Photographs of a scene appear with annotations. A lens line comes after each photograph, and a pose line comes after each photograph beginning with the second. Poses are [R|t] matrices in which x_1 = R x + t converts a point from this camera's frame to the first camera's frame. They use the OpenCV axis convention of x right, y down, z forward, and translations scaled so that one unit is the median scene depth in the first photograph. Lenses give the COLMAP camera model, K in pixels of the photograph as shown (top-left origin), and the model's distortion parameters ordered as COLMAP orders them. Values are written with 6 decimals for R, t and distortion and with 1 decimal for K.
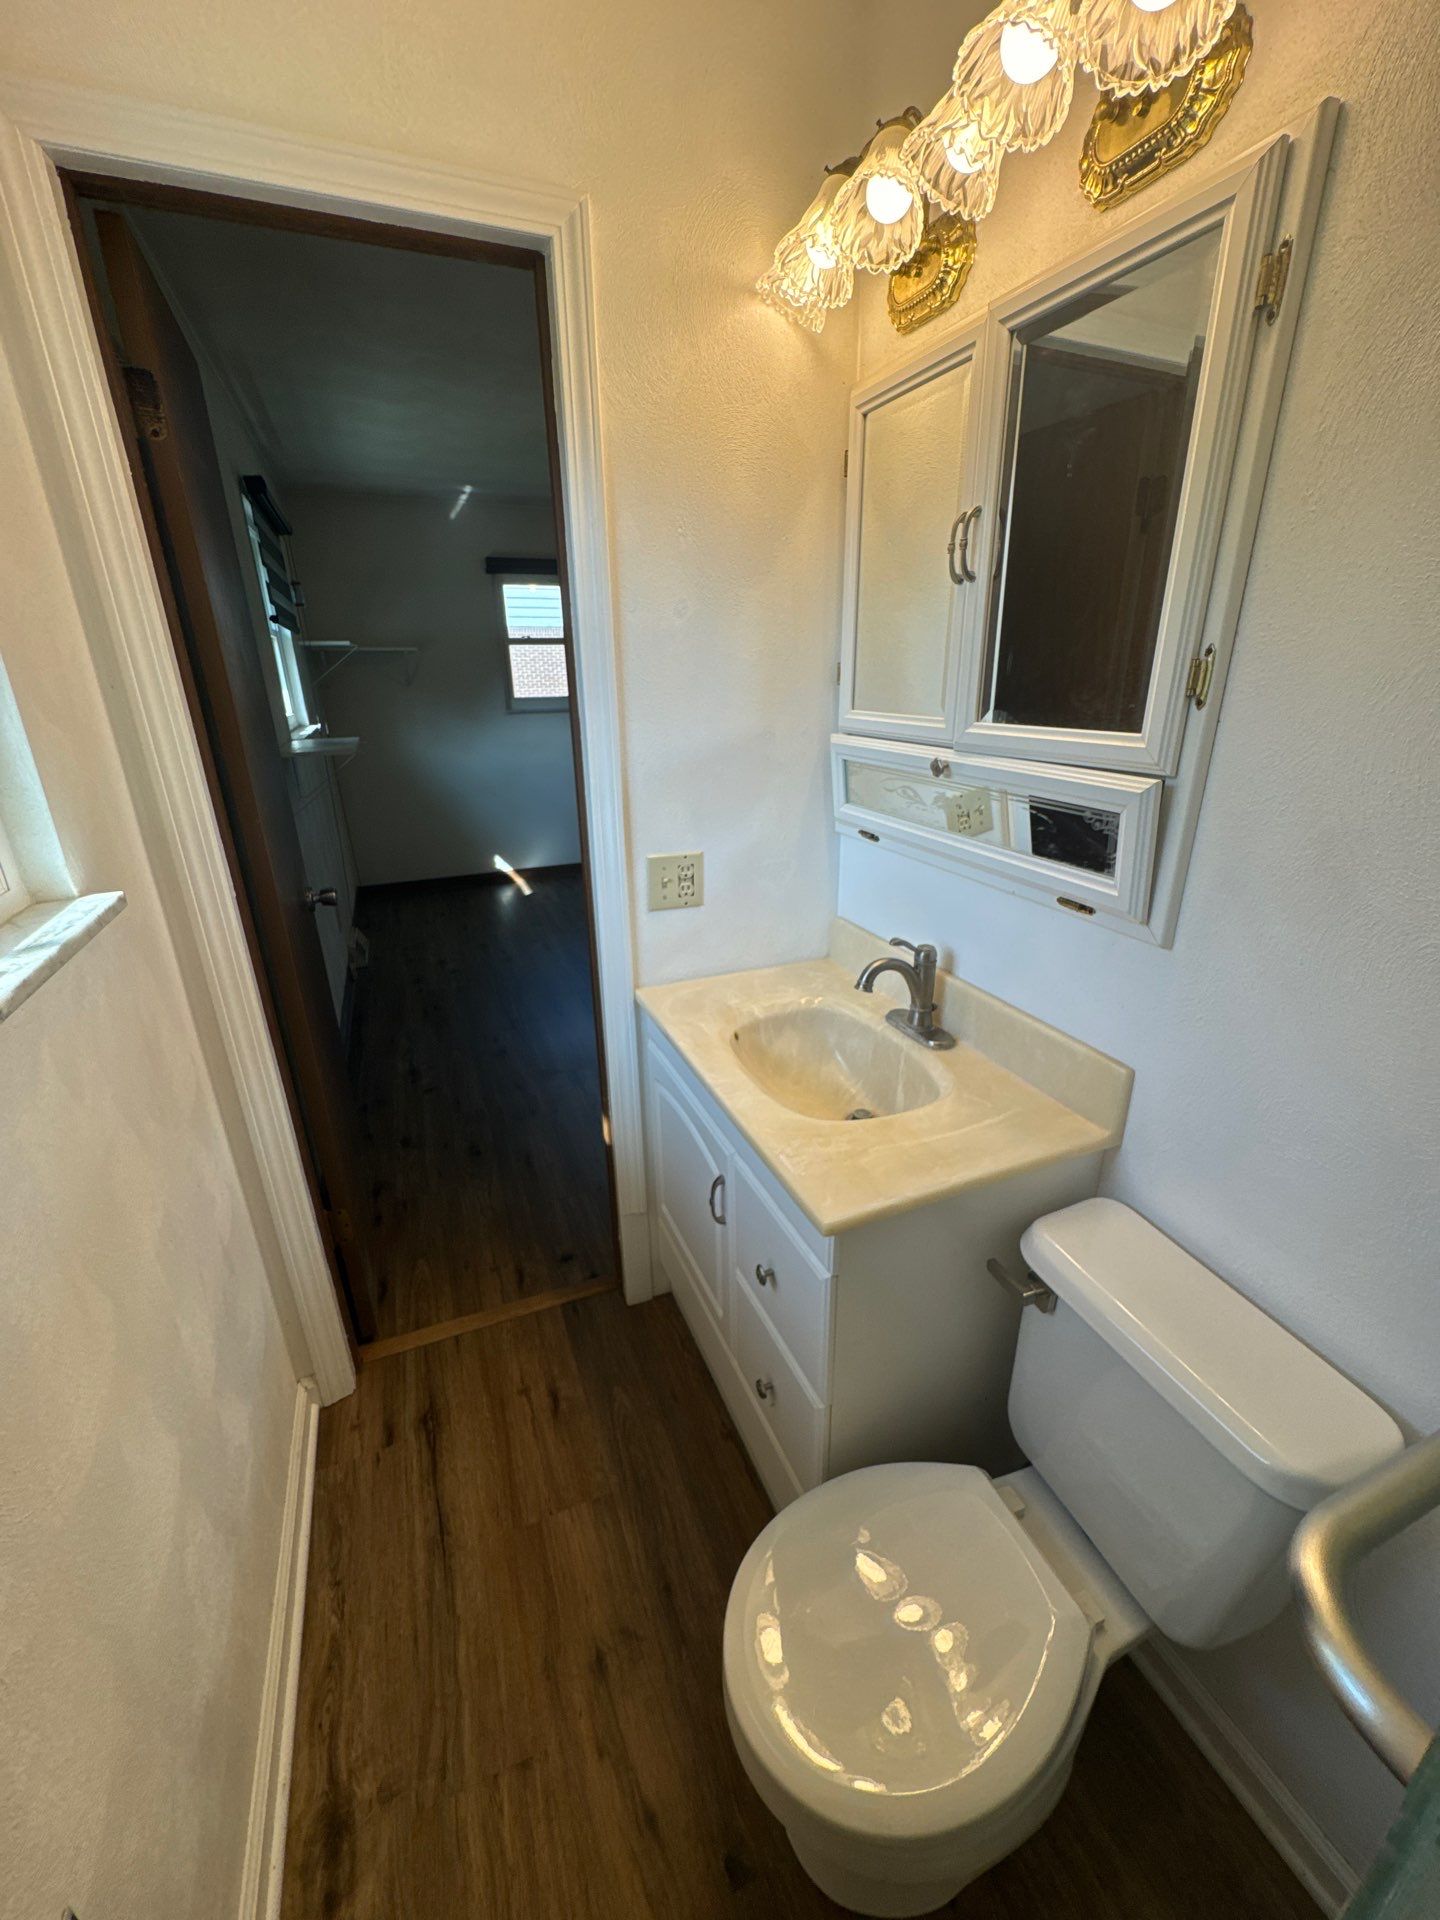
lens RADIAL K [[775.1, 0, 723.4], [0, 775.1, 955.4], [0, 0, 1]] dist [-0.004665, 0.000416]
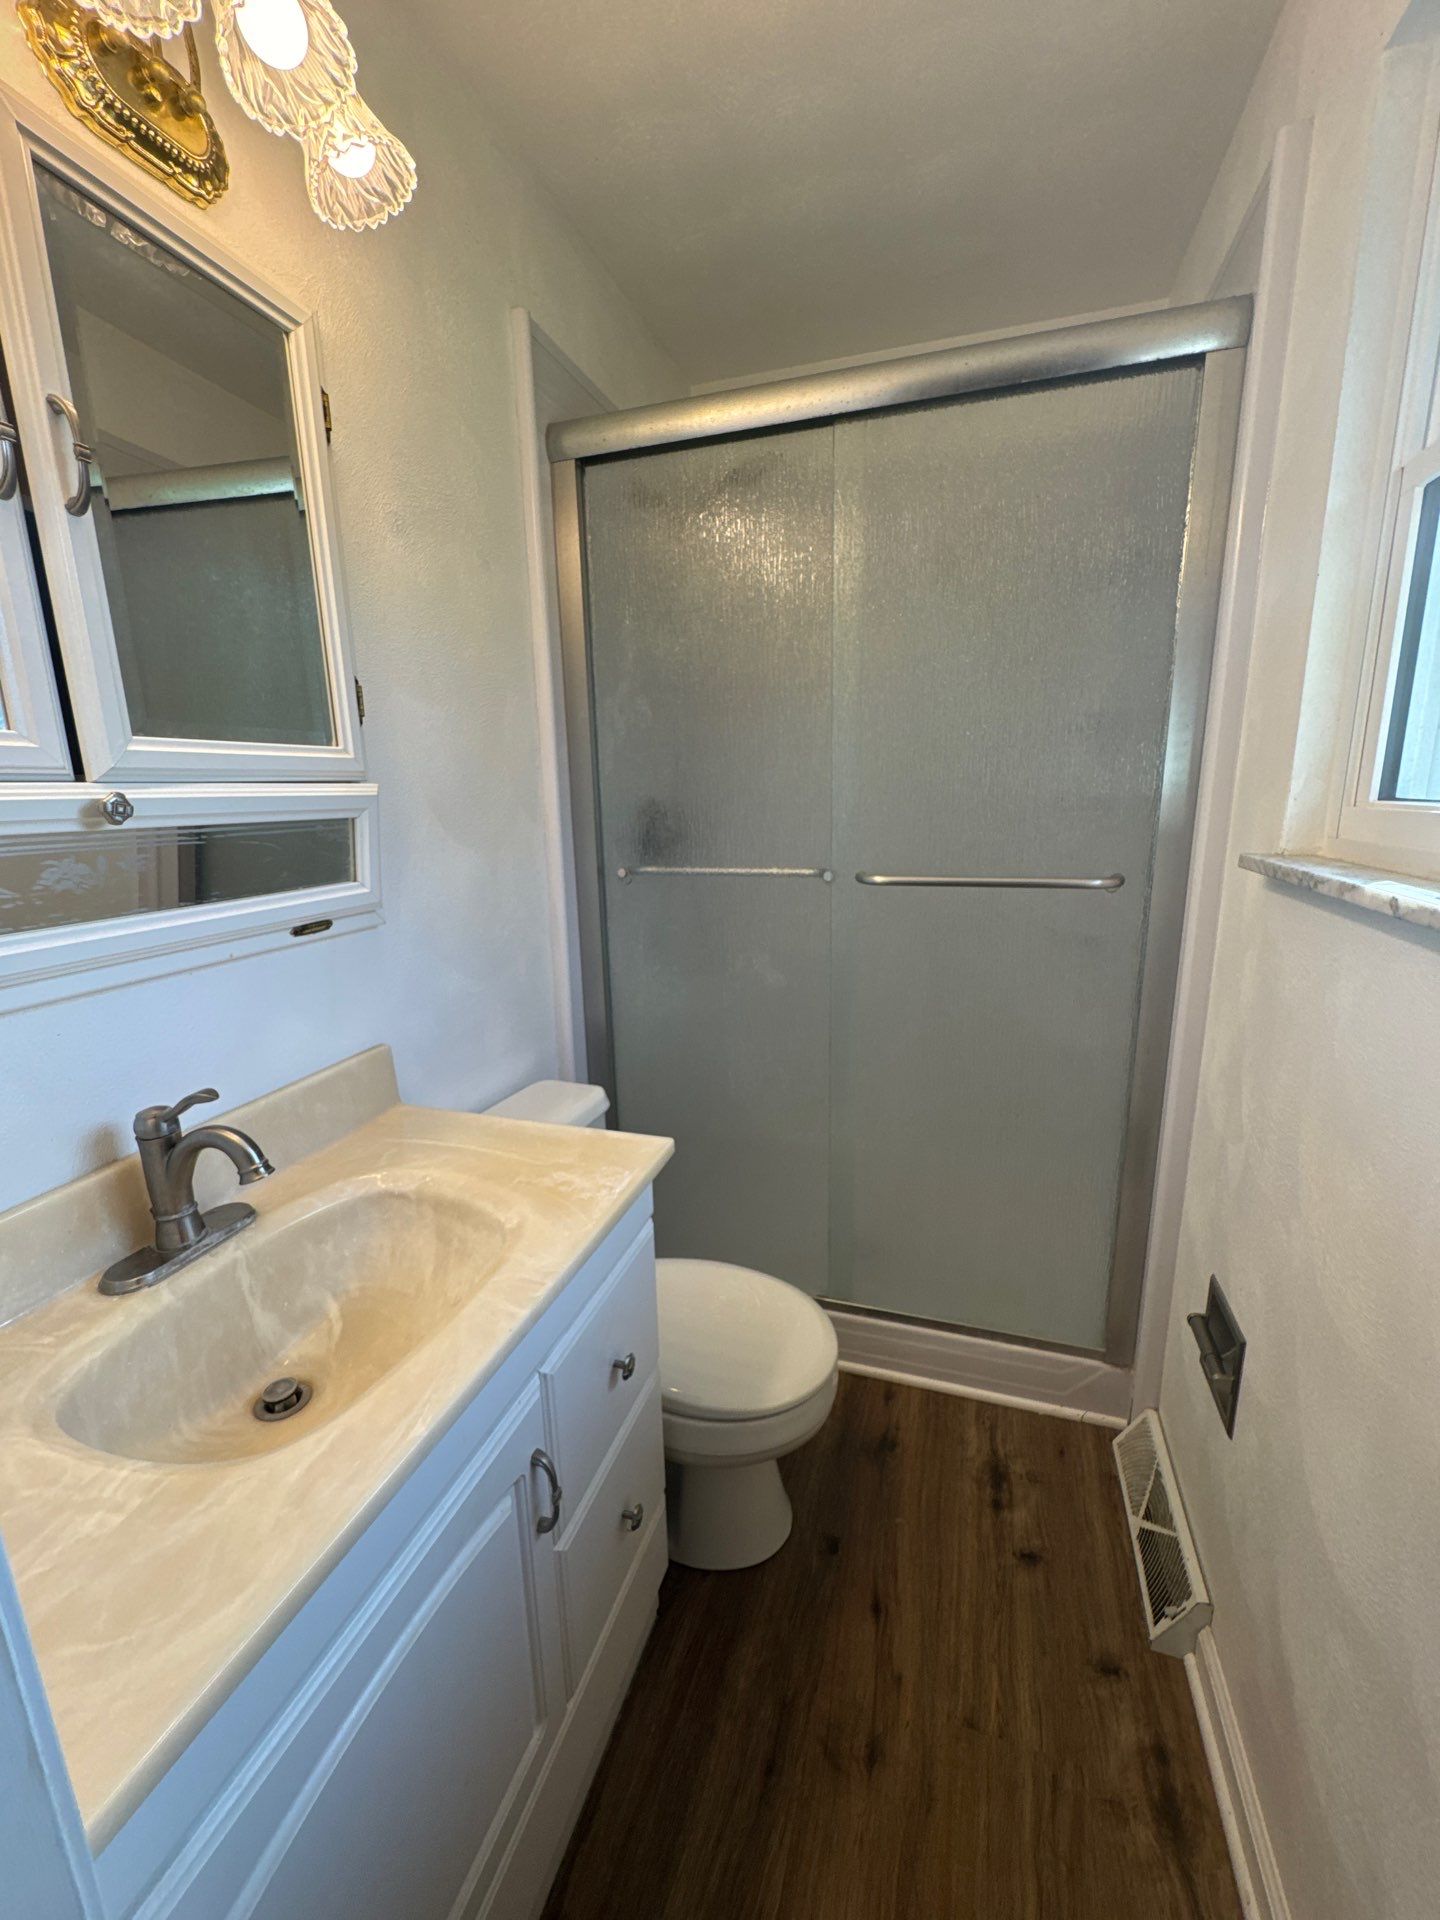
lens RADIAL K [[775.1, 0, 723.4], [0, 775.1, 955.4], [0, 0, 1]] dist [-0.004665, 0.000416]
pose [[-0.759820, -0.108262, 0.641057, -0.535867], [0.257987, 0.854871, 0.450154, -0.327573], [-0.596755, 0.507420, -0.621617, 1.280533]]
